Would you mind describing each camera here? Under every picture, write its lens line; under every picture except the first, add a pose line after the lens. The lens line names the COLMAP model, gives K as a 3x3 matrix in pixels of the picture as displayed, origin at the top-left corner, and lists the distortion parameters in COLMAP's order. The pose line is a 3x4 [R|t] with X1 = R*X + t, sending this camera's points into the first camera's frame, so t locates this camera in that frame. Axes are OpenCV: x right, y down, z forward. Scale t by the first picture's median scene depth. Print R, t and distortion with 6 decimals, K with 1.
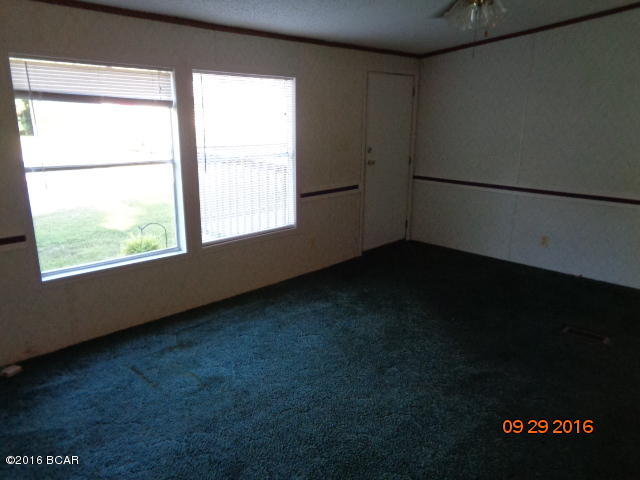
lens RADIAL K [[479.9, 0, 320.0], [0, 479.9, 240.0], [0, 0, 1]] dist [0.004302, 0.001277]
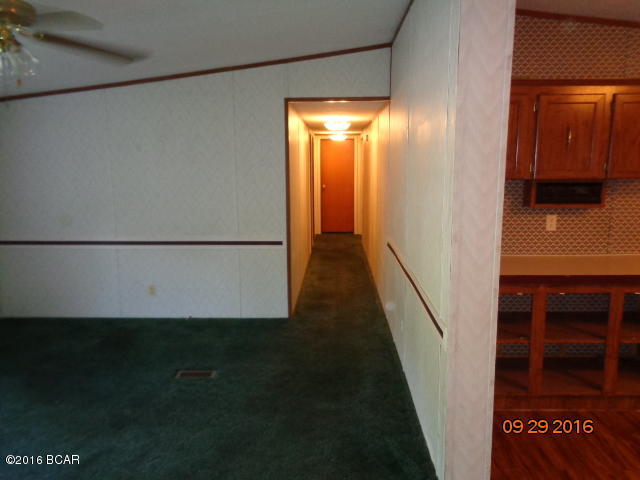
lens RADIAL K [[479.9, 0, 320.0], [0, 479.9, 240.0], [0, 0, 1]] dist [0.004302, 0.001277]
pose [[0.745571, -0.123204, 0.654939, 0.105621], [0.189600, 0.981365, -0.031228, -0.004857], [-0.638887, 0.147459, 0.755036, 0.001878]]
